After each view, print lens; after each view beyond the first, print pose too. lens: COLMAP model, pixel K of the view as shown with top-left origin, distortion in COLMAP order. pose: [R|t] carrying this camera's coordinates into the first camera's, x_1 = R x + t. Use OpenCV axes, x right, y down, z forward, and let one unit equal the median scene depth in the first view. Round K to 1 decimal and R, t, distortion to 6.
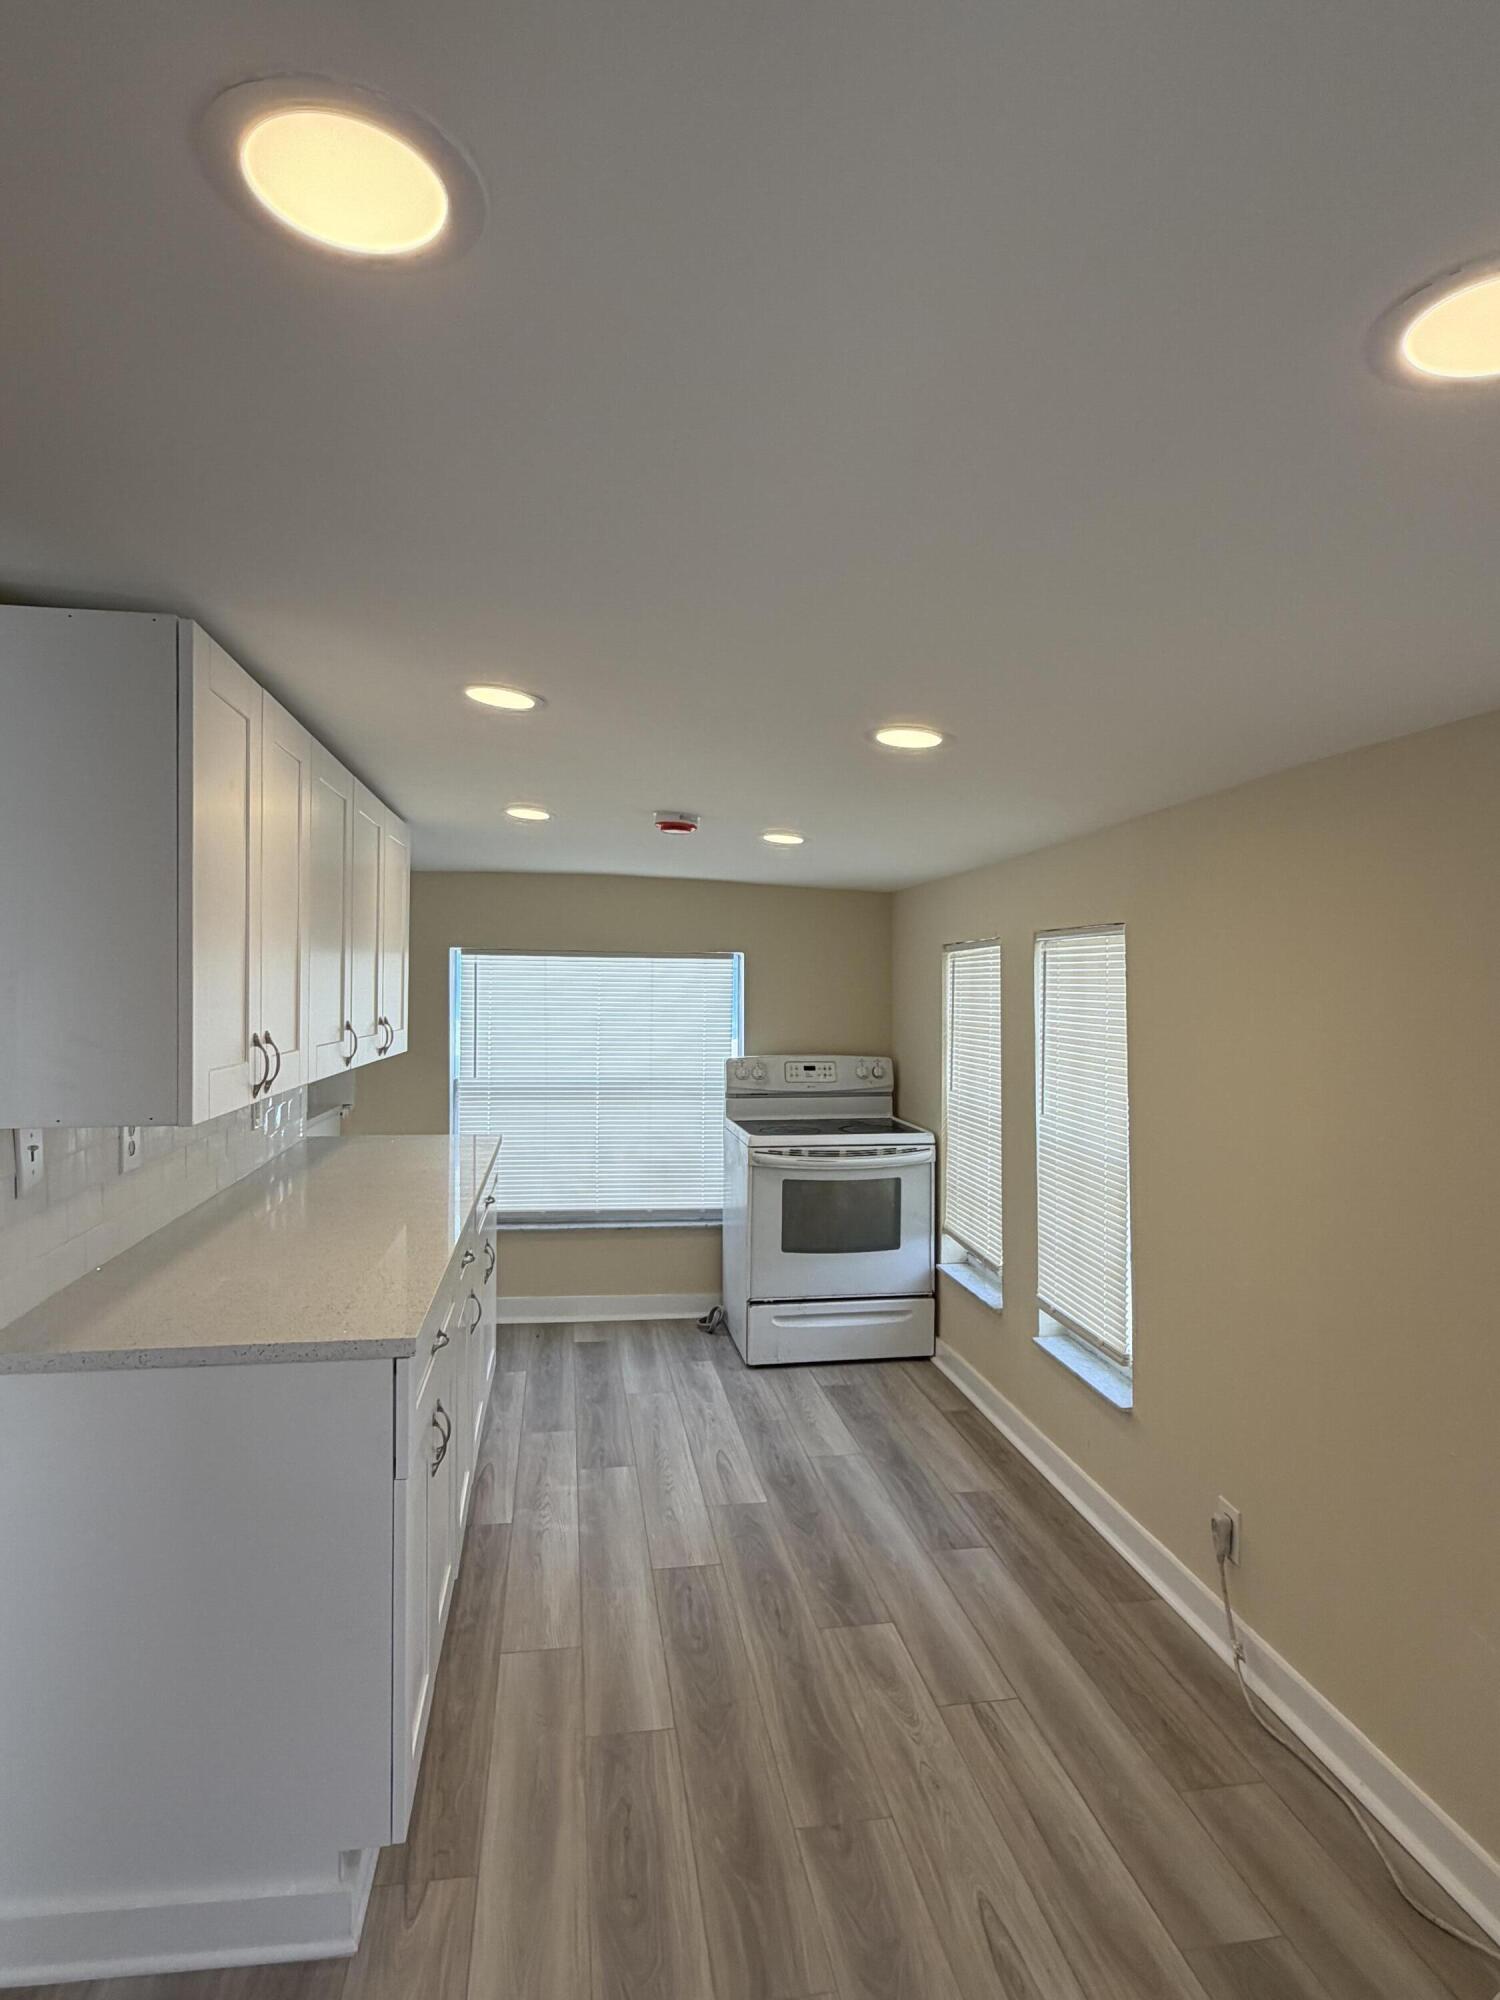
lens RADIAL K [[1083.5, 0, 760.7], [0, 1083.5, 984.0], [0, 0, 1]] dist [-0.008698, -0.000625]
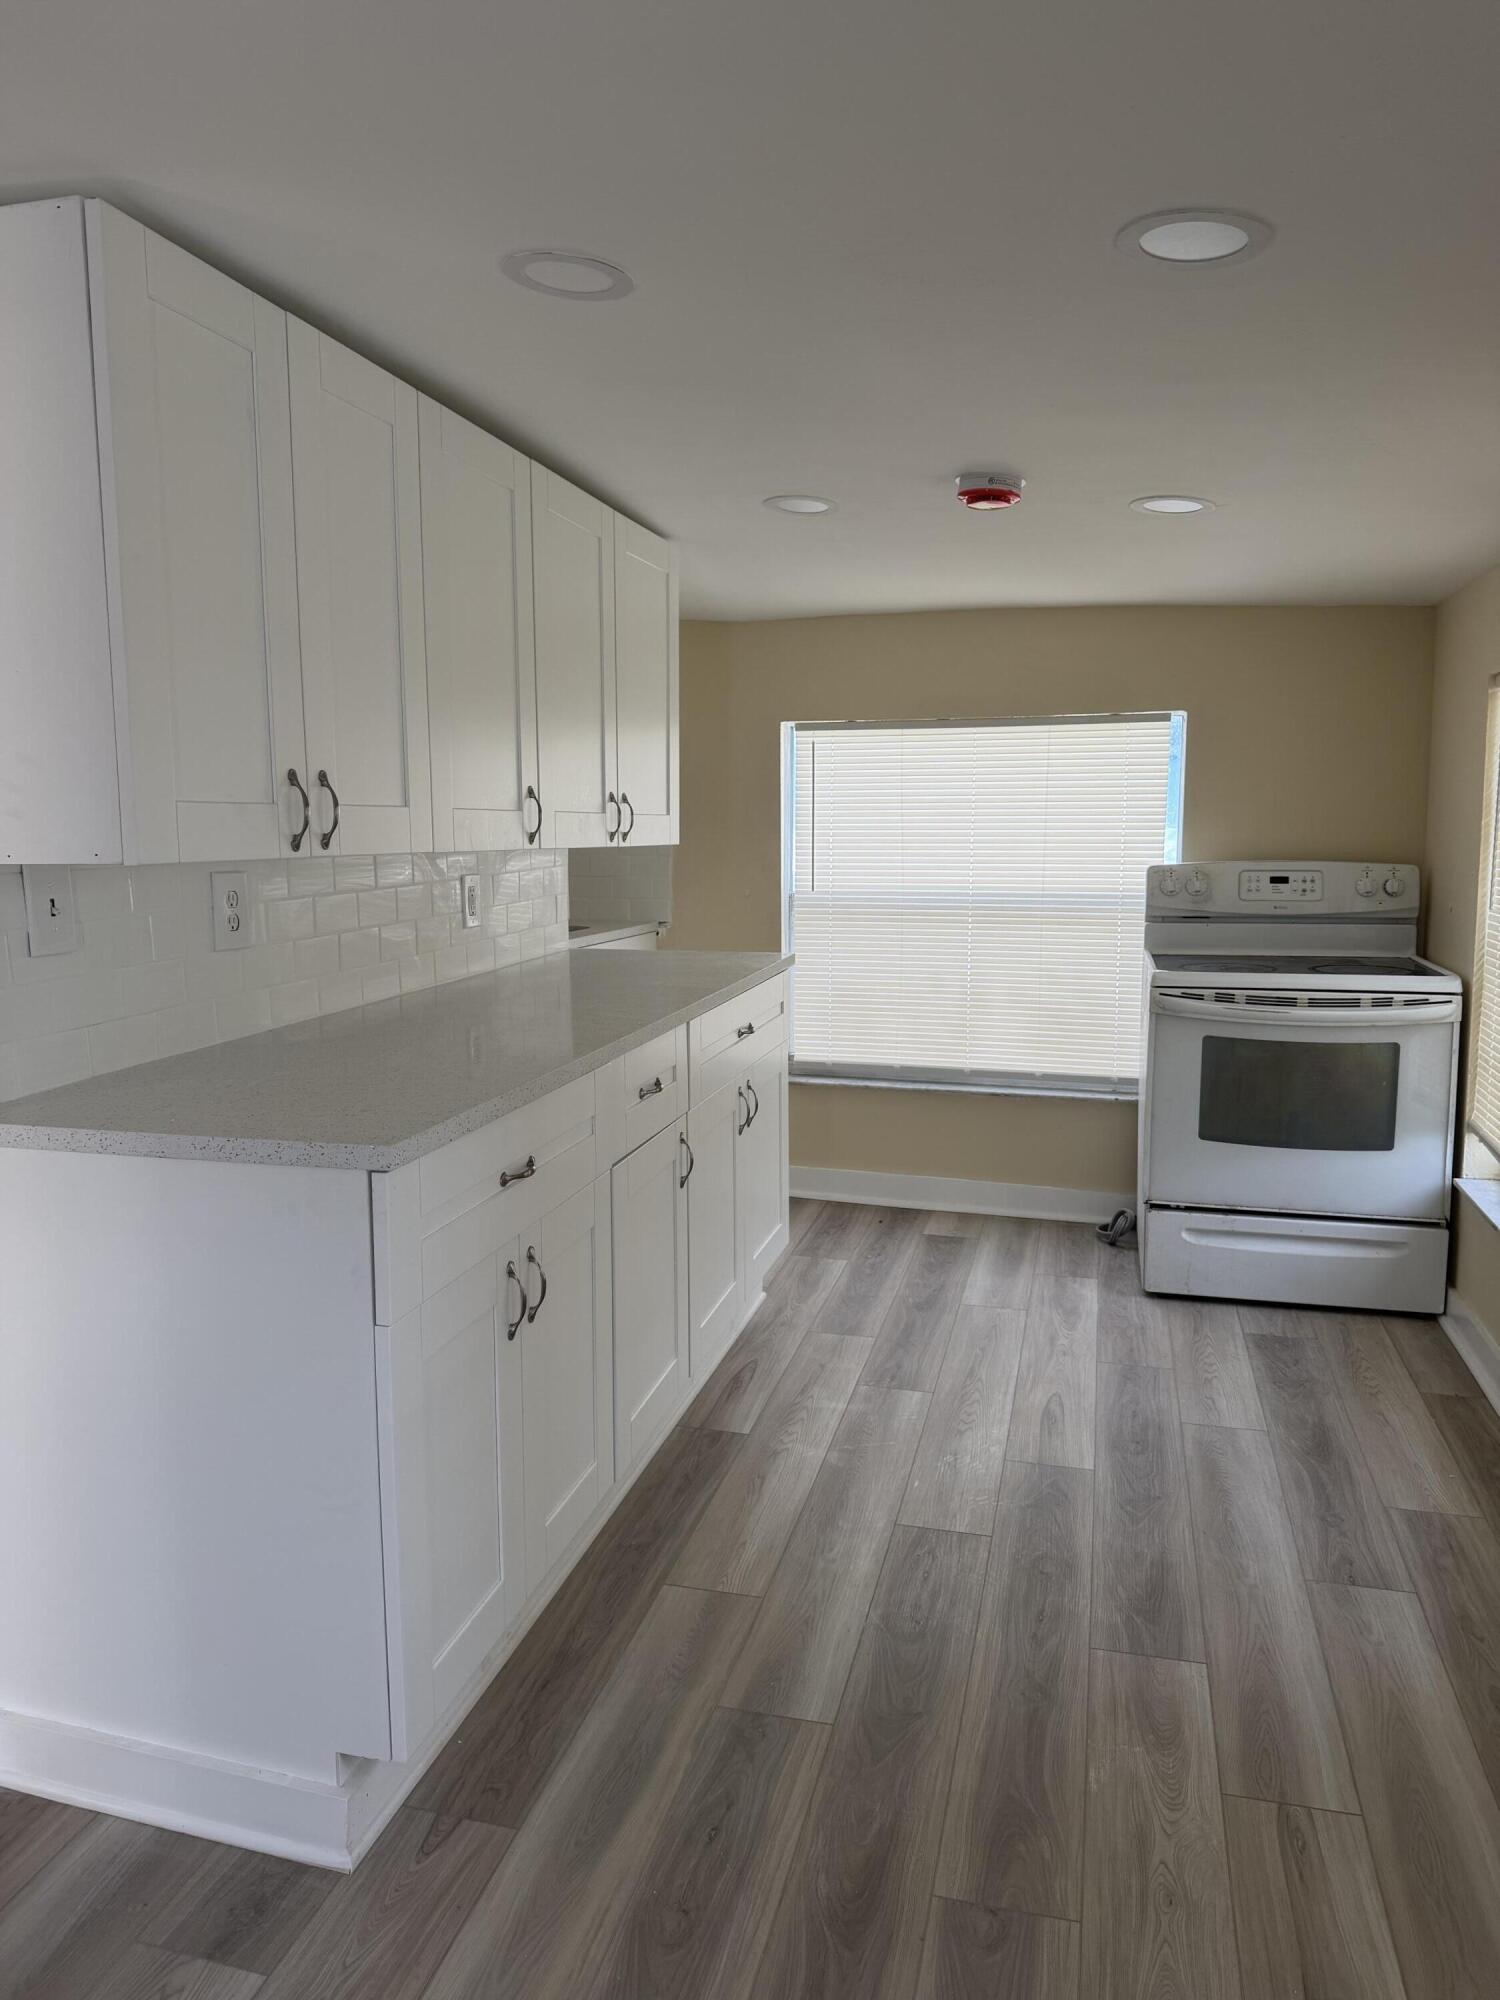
lens RADIAL K [[1393.5, 0, 740.5], [0, 1393.5, 986.9], [0, 0, 1]] dist [0.026383, -0.049784]
pose [[0.912438, 0.037213, -0.407519, 0.147478], [0.015030, 0.992137, 0.124252, 0.047092], [0.408939, -0.119498, 0.904704, 0.110986]]
